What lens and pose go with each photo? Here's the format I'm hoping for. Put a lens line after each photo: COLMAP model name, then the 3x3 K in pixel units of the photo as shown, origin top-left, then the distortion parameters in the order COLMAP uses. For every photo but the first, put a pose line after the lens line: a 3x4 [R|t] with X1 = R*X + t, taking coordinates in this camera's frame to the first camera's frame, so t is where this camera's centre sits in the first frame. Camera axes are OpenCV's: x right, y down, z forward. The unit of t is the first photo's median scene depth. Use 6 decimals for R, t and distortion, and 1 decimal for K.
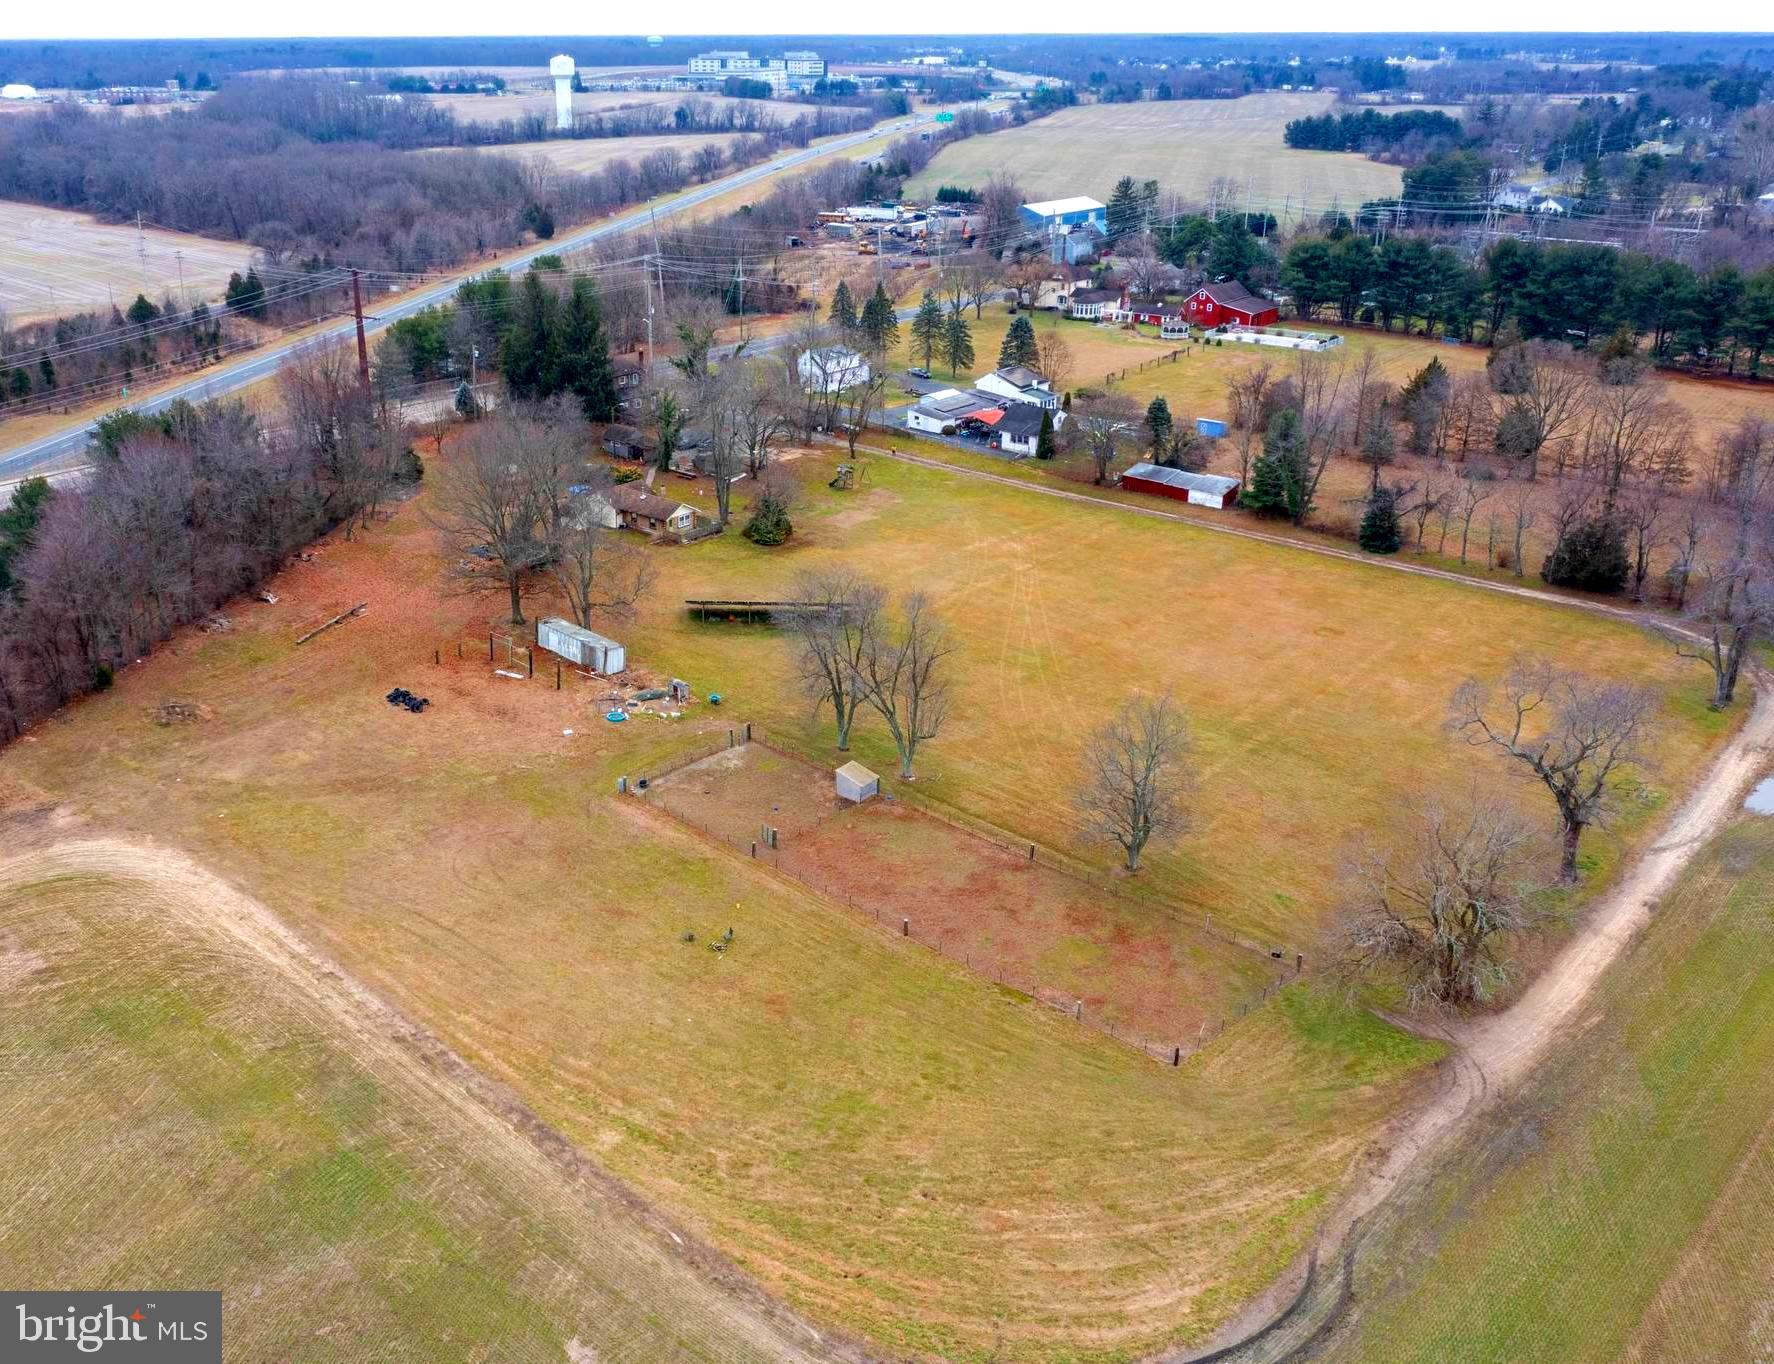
lens RADIAL K [[1625.4, 0, 746.7], [0, 1625.4, 681.3], [0, 0, 1]] dist [-0.006121, -0.007870]
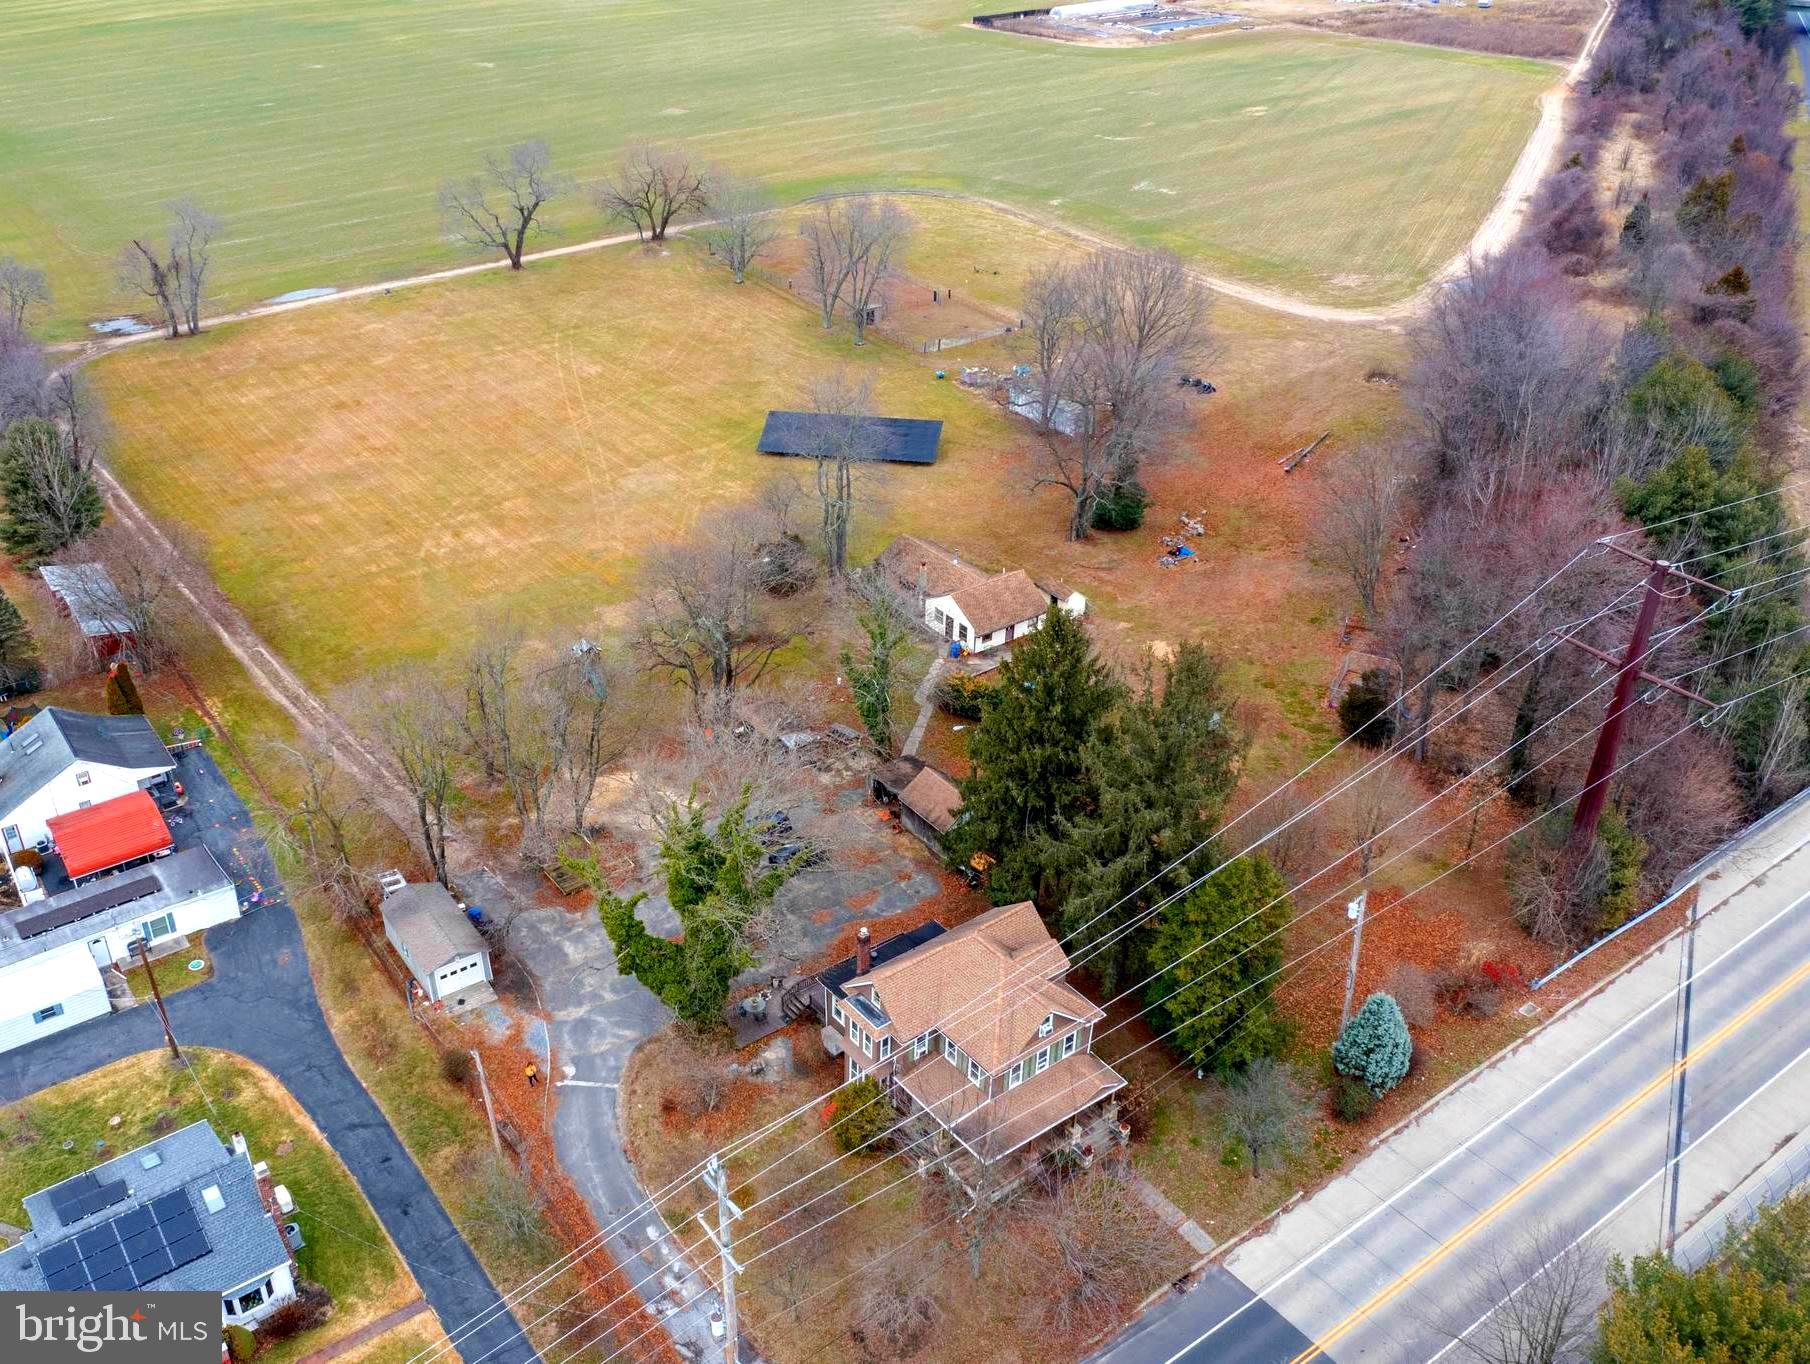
lens RADIAL K [[1594.5, 0, 774.4], [0, 1594.5, 681.8], [0, 0, 1]] dist [-0.002727, -0.000747]
pose [[-0.970282, -0.113021, 0.213959, -0.174778], [0.104525, 0.601703, 0.791851, -0.788861], [-0.218236, 0.790683, -0.572009, 1.841561]]
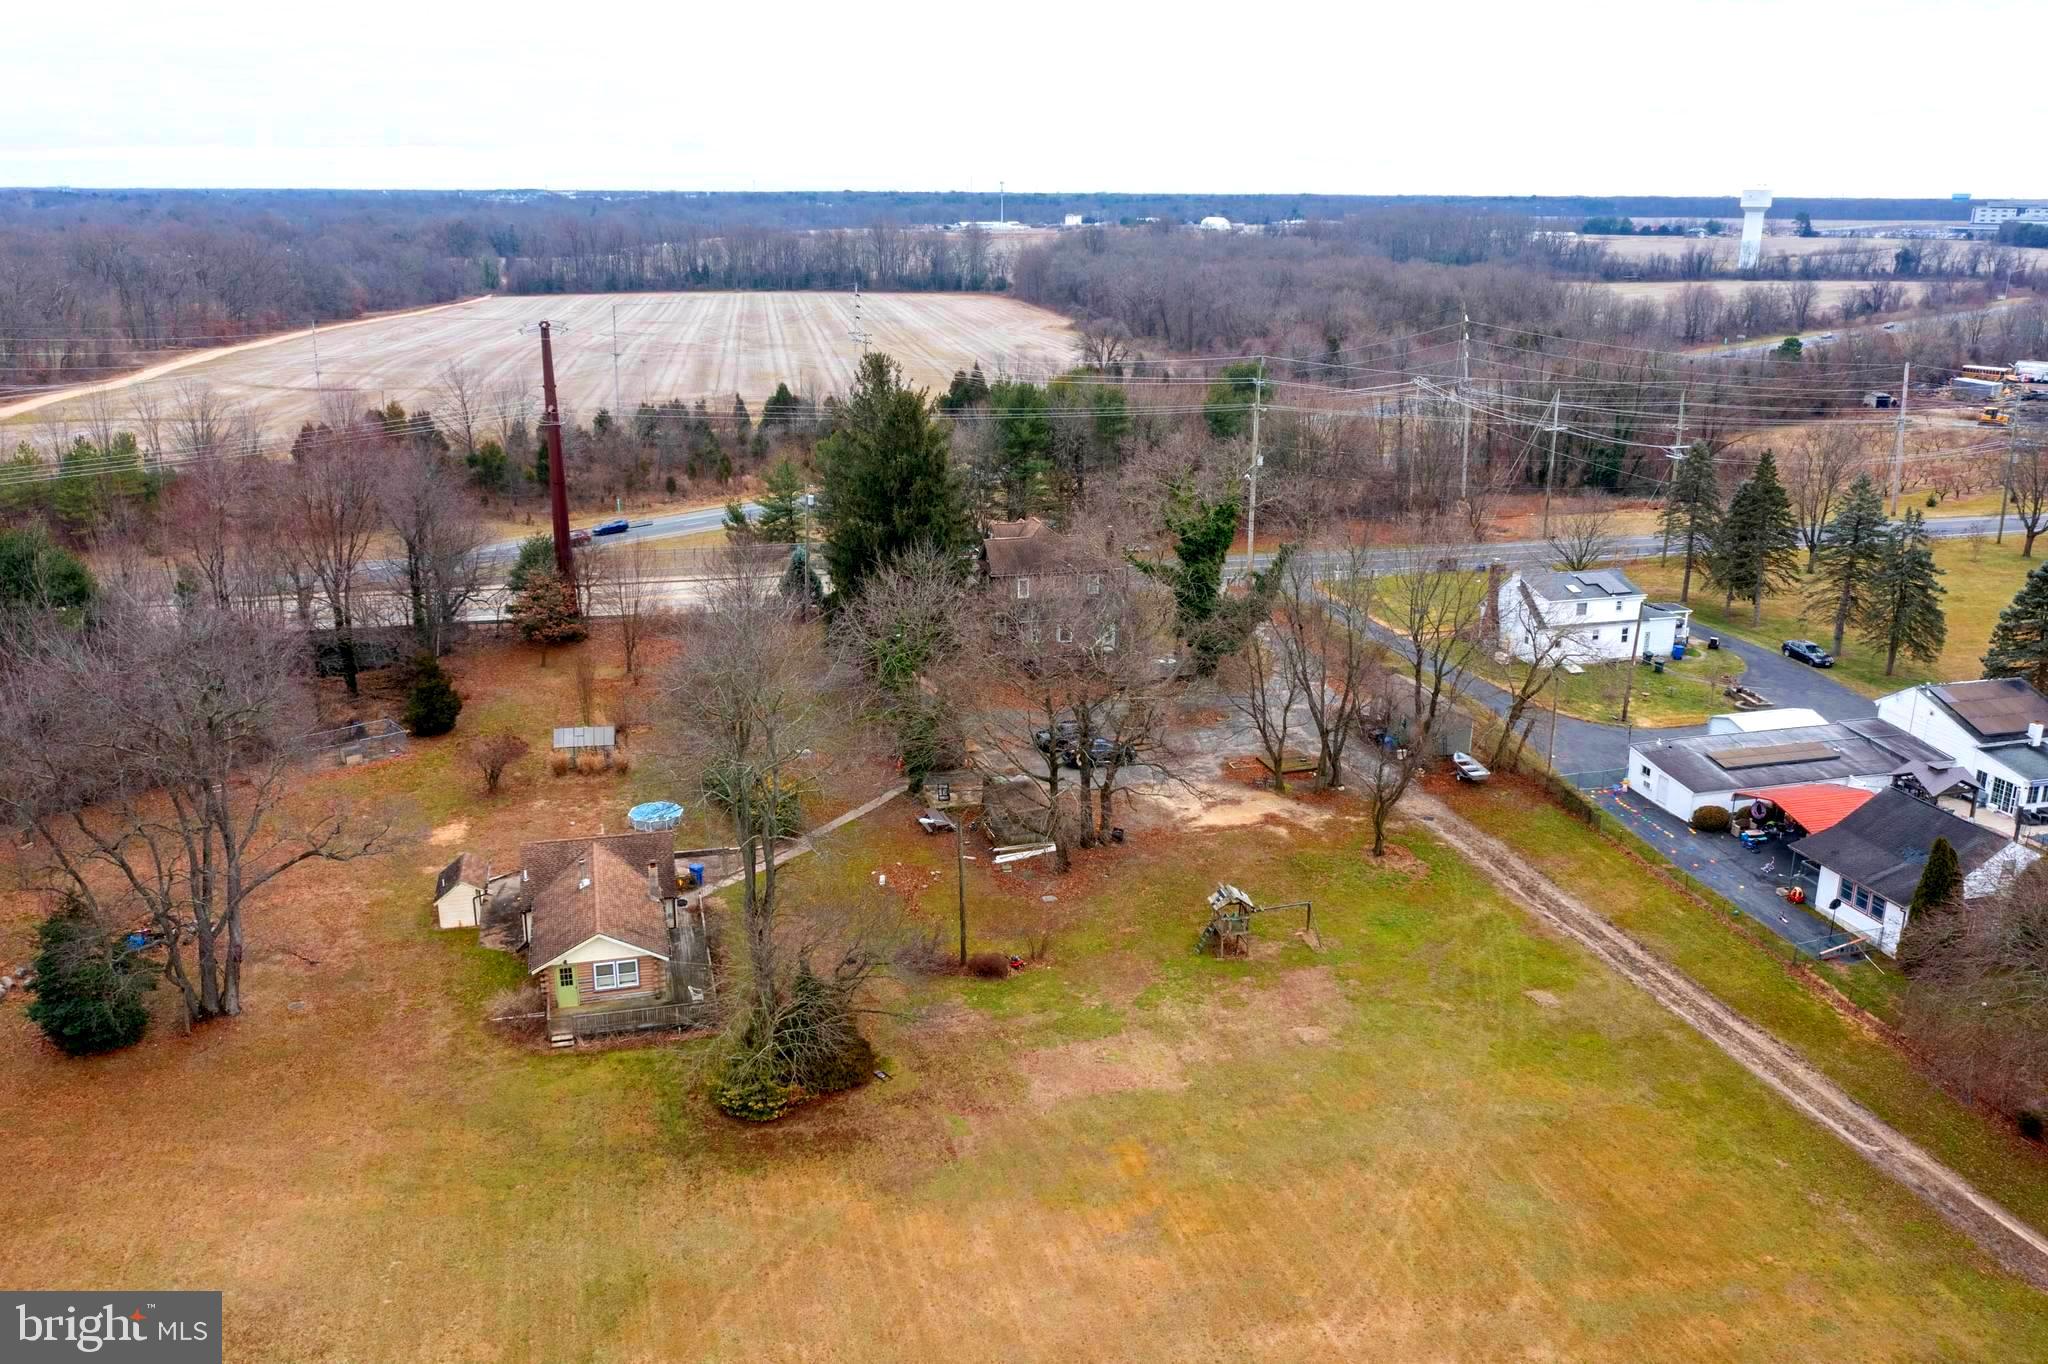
lens RADIAL K [[1630.4, 0, 1024.0], [0, 1630.4, 682.0], [0, 0, 1]] dist [-0.015041, 0.009608]
pose [[0.839306, 0.164420, -0.518200, 0.287065], [-0.210040, 0.977229, -0.030127, -0.220858], [0.501446, 0.134128, 0.854729, 0.912783]]
